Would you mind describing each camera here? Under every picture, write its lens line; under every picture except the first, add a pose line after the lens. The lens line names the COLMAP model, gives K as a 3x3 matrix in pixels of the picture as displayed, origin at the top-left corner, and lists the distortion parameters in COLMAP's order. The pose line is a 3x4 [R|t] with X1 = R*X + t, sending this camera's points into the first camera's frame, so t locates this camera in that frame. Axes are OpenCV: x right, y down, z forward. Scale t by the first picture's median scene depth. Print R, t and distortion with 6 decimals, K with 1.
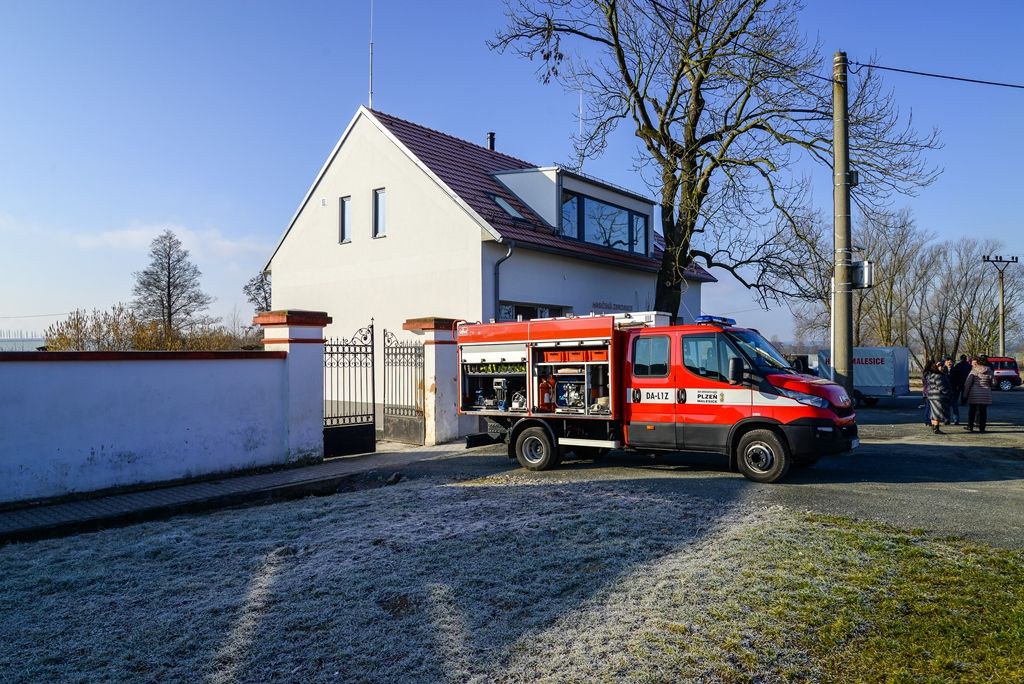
lens RADIAL K [[718.4, 0, 512.0], [0, 718.4, 342.0], [0, 0, 1]] dist [-0.026773, -0.001246]
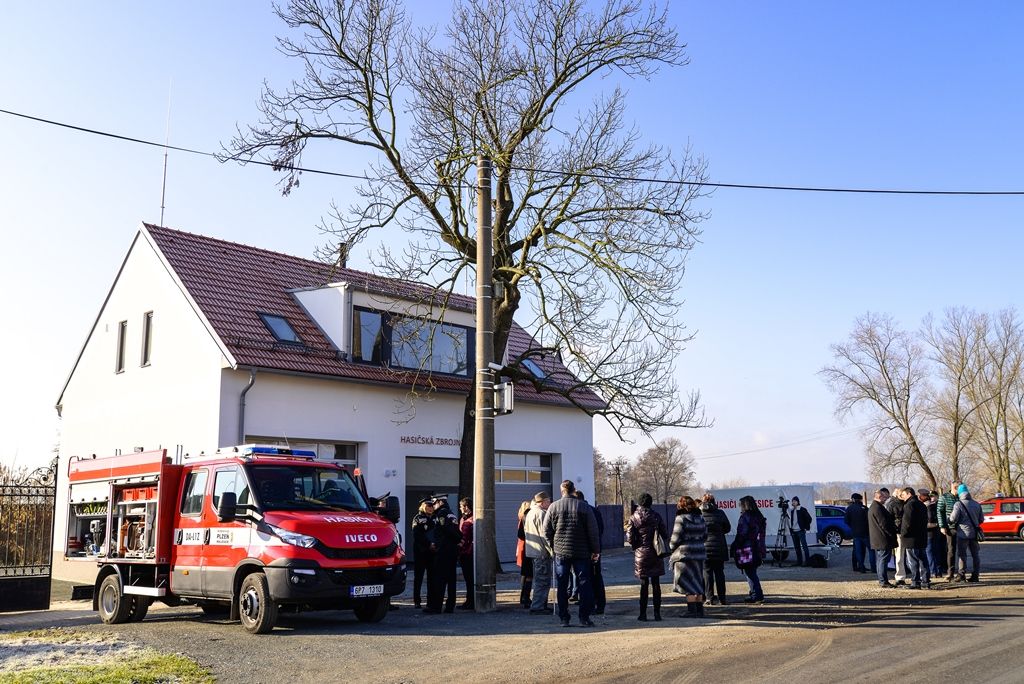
lens RADIAL K [[922.4, 0, 512.0], [0, 922.4, 342.0], [0, 0, 1]] dist [-0.016971, -0.008673]
pose [[0.995291, -0.021400, -0.094539, 0.632079], [0.005806, 0.986735, -0.162234, 0.020225], [0.096757, 0.160921, 0.982213, -0.127397]]
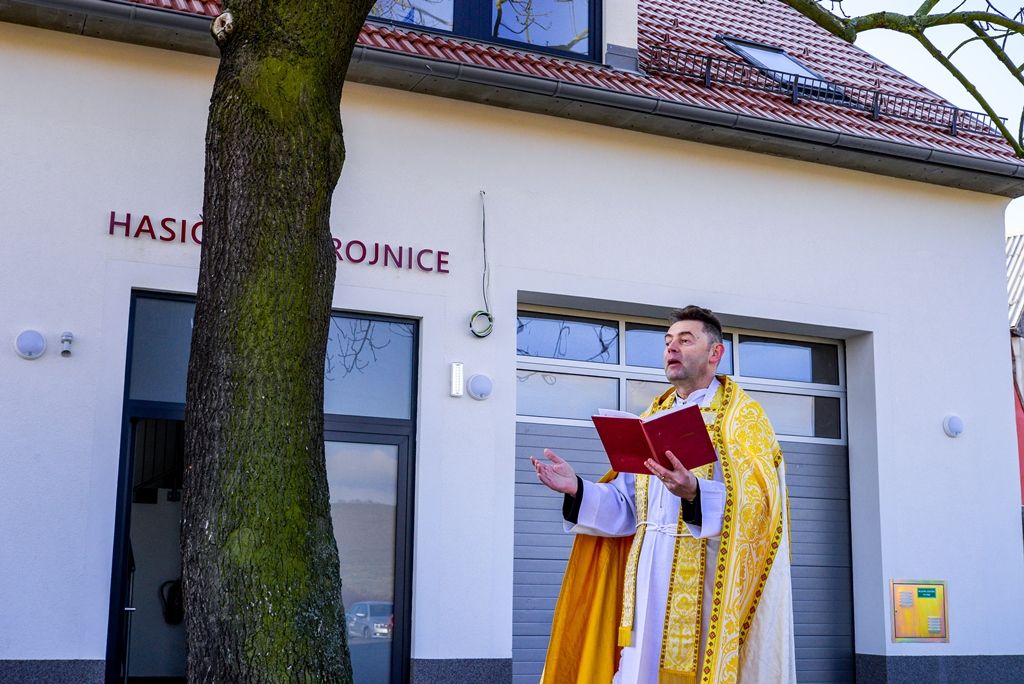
lens RADIAL K [[1289.0, 0, 512.0], [0, 1289.0, 342.0], [0, 0, 1]] dist [-0.051913, 0.078594]
pose [[0.867437, -0.071203, -0.492426, 0.756049], [-0.017114, 0.984851, -0.172554, 0.092189], [0.497253, 0.158107, 0.853078, 1.350725]]
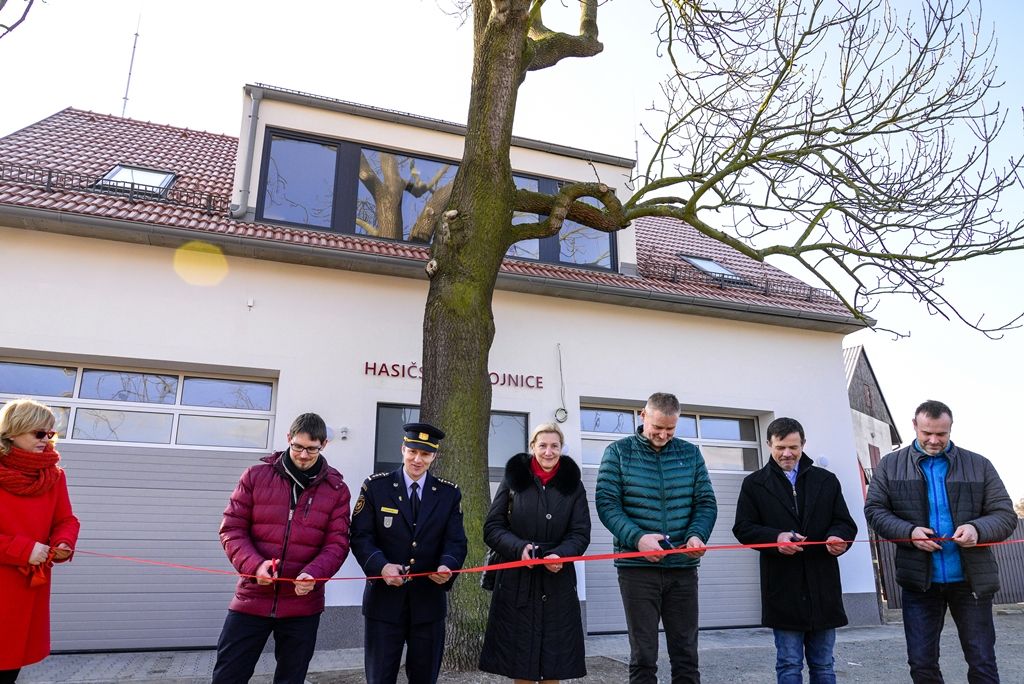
lens RADIAL K [[718.4, 0, 512.0], [0, 718.4, 342.0], [0, 0, 1]] dist [-0.026773, -0.001246]
pose [[0.836046, -0.152775, -0.526960, 0.746888], [0.003038, 0.961725, -0.274001, 0.088730], [0.548651, 0.227477, 0.804510, 1.306564]]
